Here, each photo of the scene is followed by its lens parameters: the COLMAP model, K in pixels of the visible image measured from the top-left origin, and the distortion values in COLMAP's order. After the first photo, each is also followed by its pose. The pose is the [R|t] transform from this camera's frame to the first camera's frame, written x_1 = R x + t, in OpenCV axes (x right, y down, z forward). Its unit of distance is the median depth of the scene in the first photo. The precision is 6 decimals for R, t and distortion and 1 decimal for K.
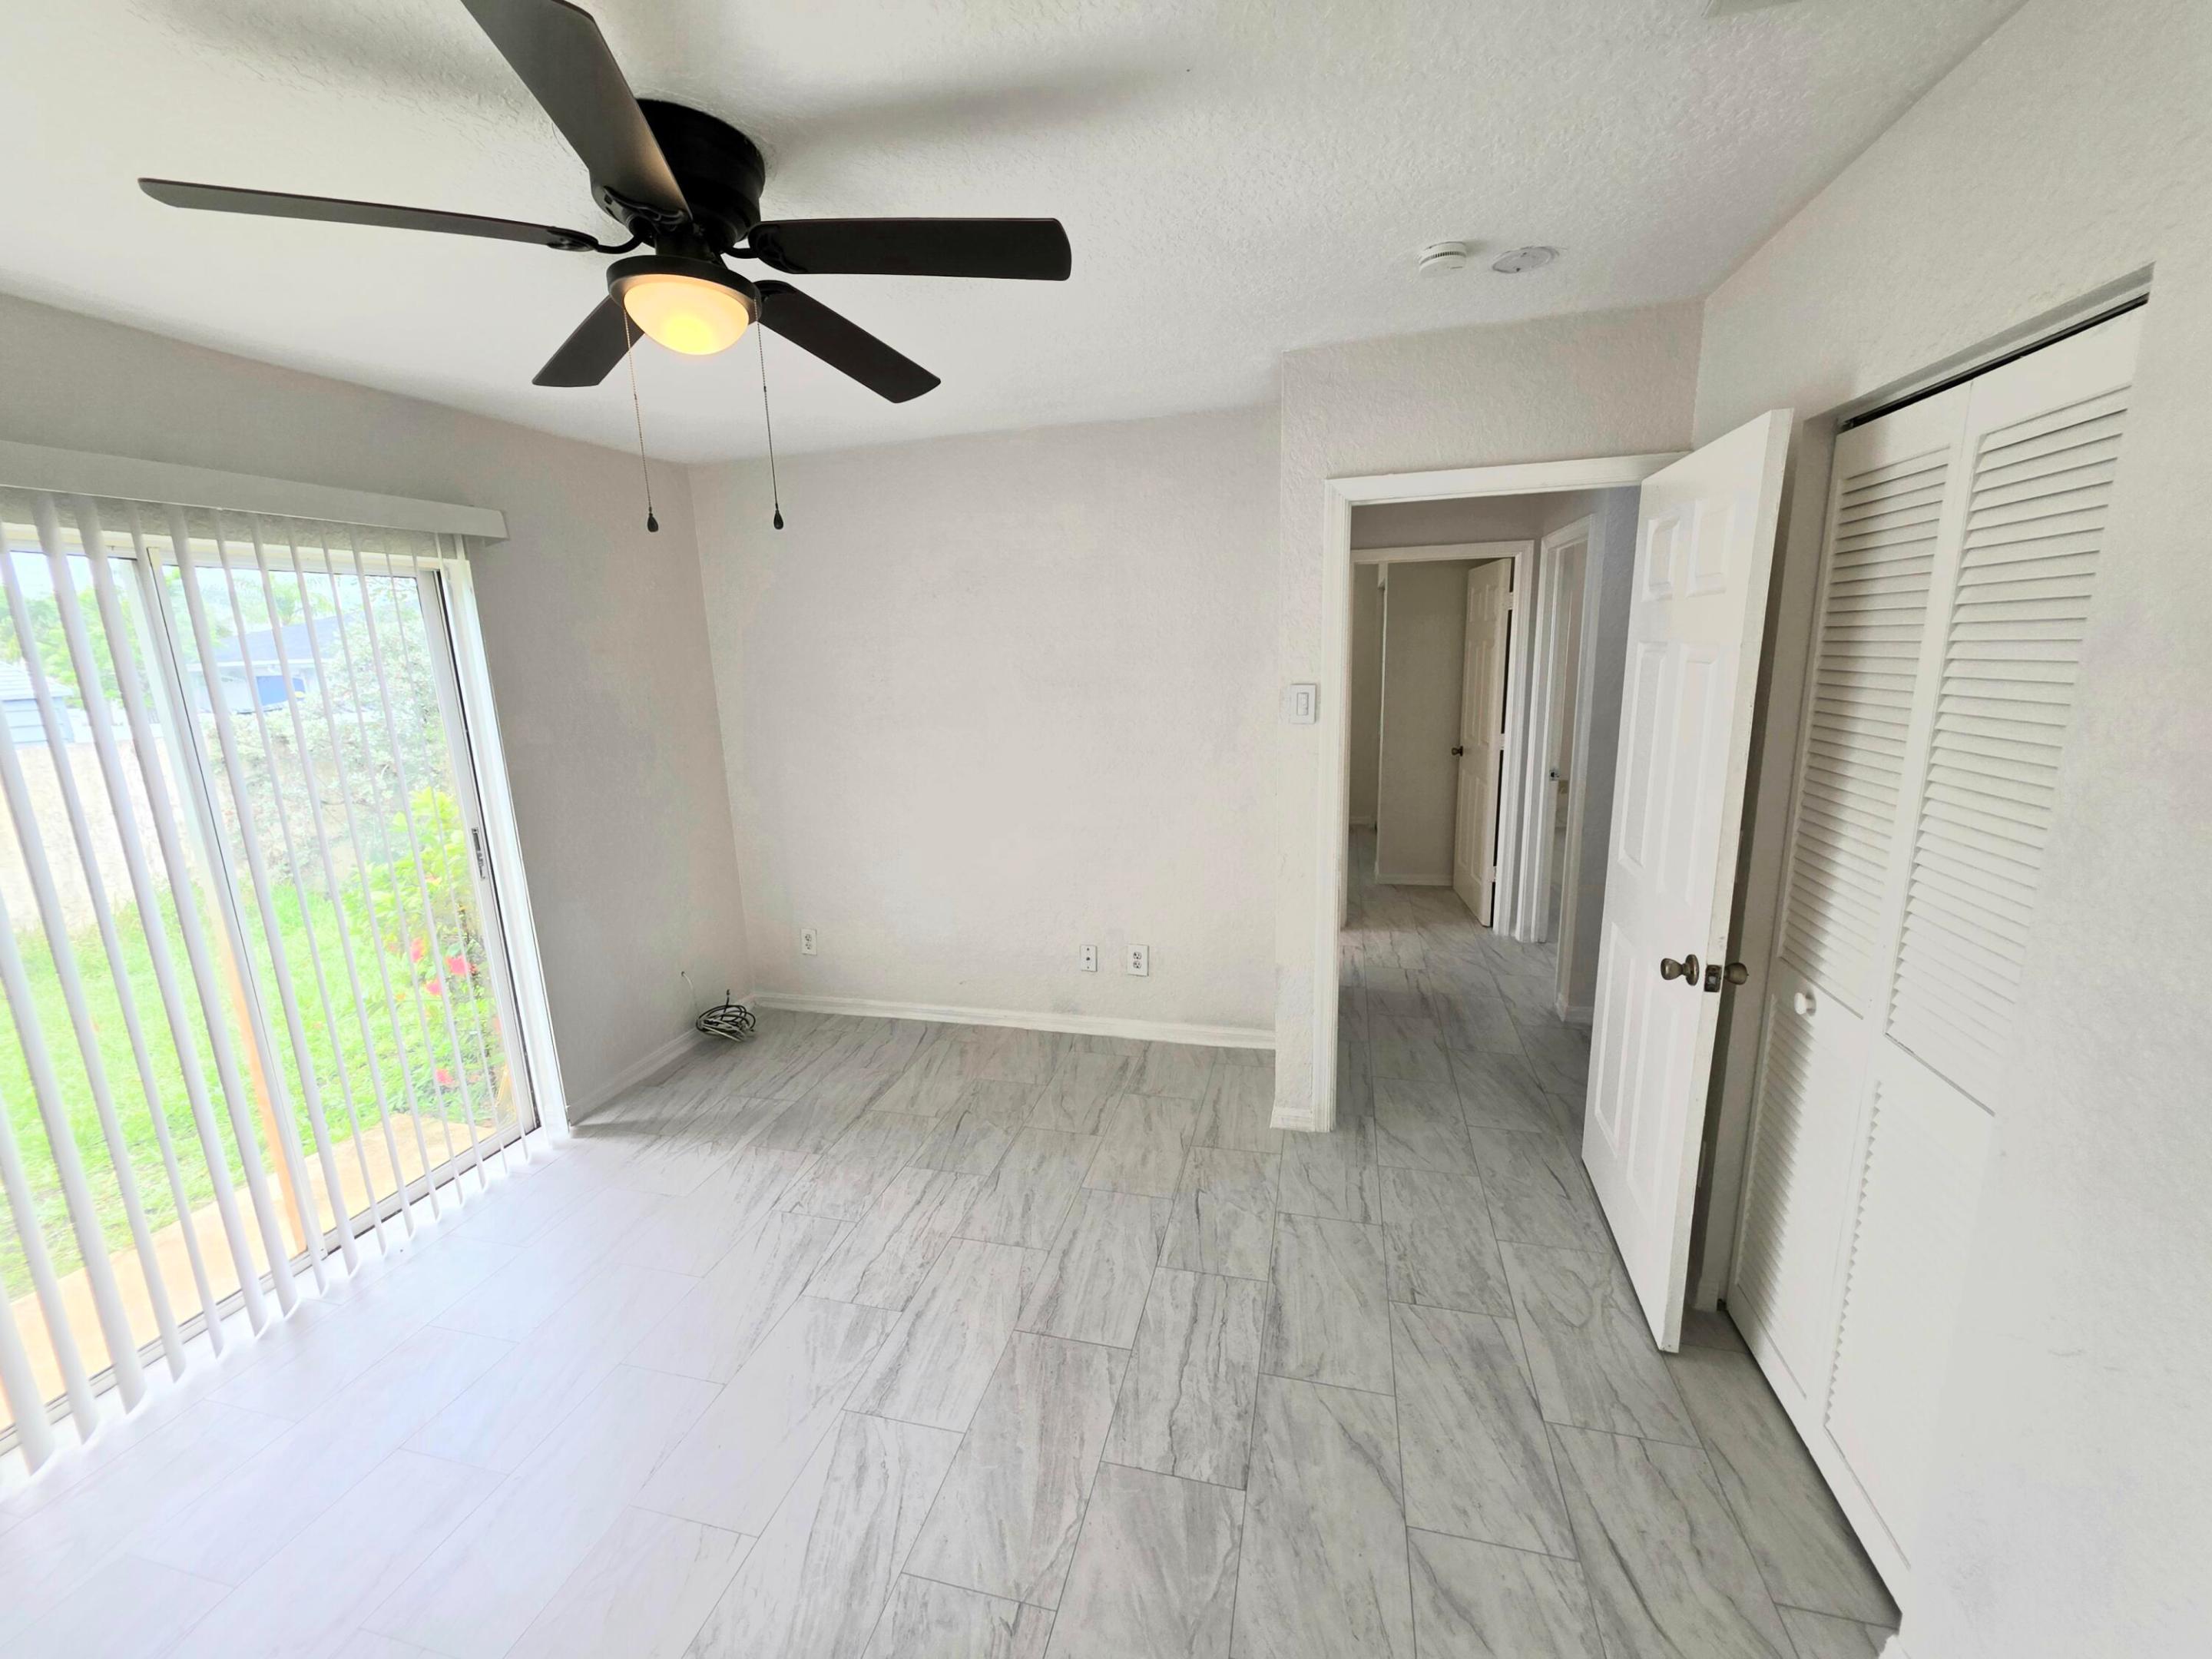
lens RADIAL K [[880.2, 0, 1106.1], [0, 880.2, 827.2], [0, 0, 1]] dist [0.000591, -0.000121]
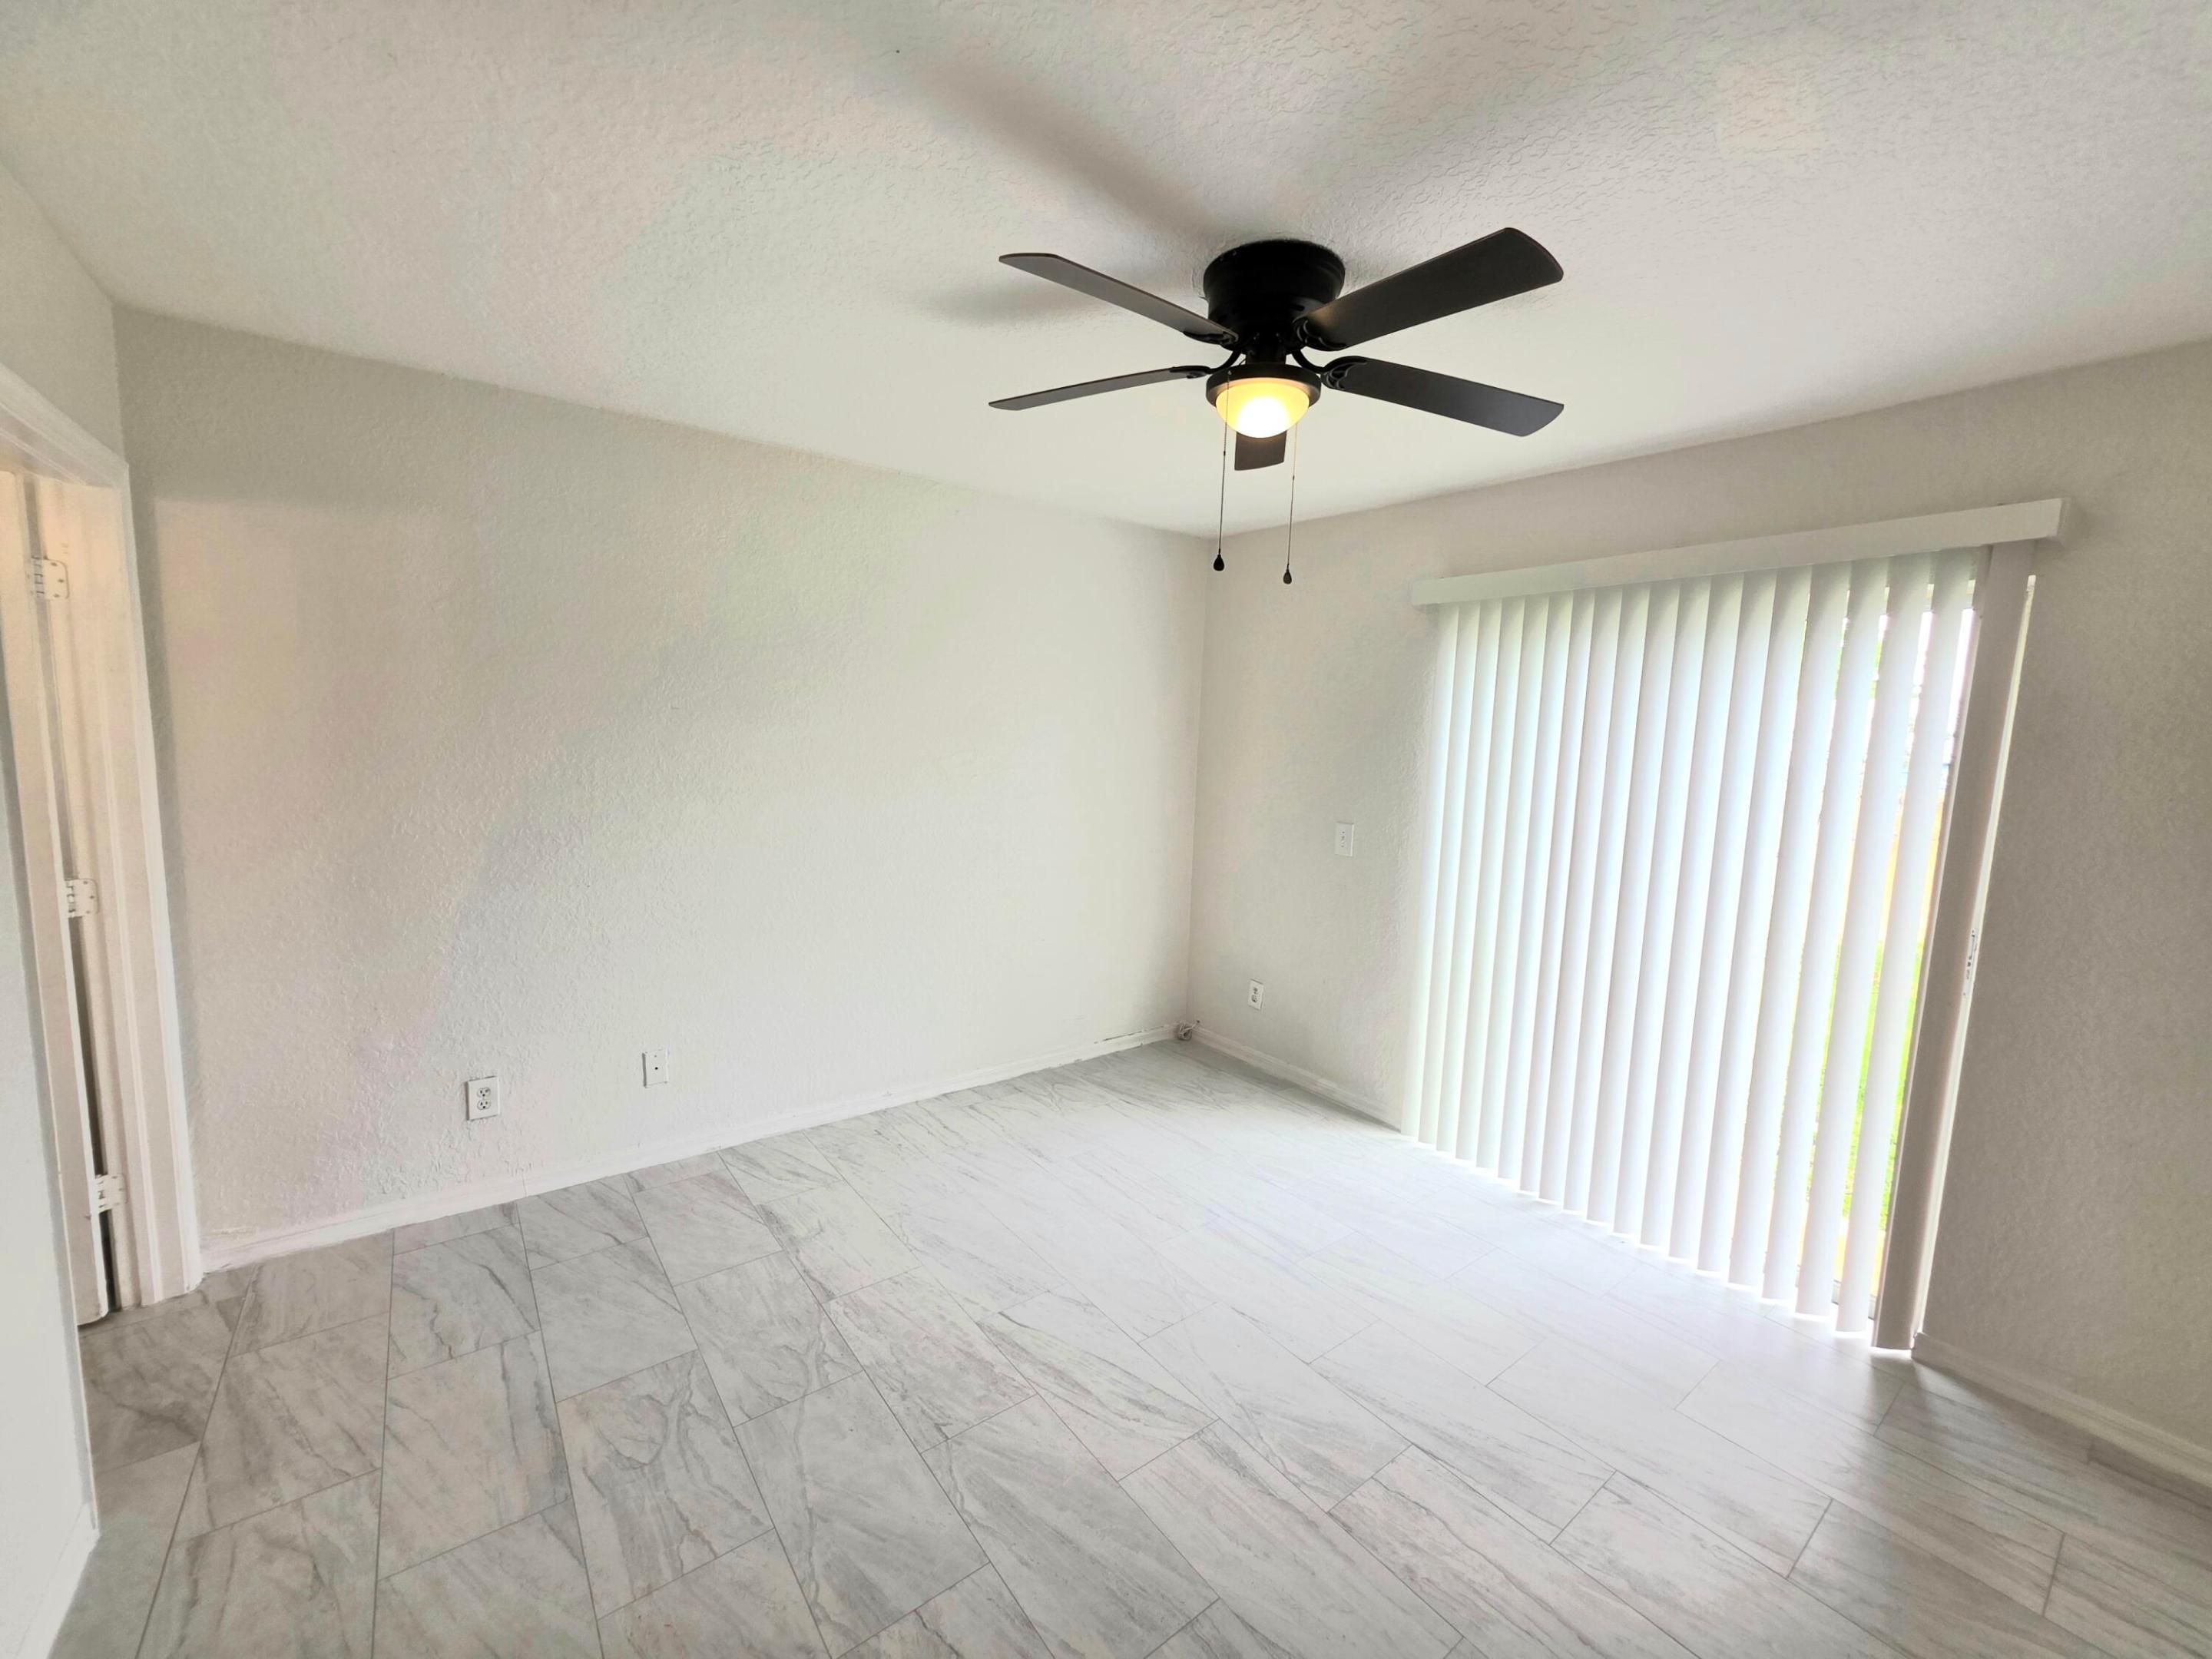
lens RADIAL K [[880.2, 0, 1106.1], [0, 880.2, 827.2], [0, 0, 1]] dist [0.000591, -0.000121]
pose [[-0.618011, 0.098550, -0.779968, 0.513096], [-0.175574, 0.949753, 0.259119, -0.230011], [0.766313, 0.297080, -0.569655, 1.292951]]
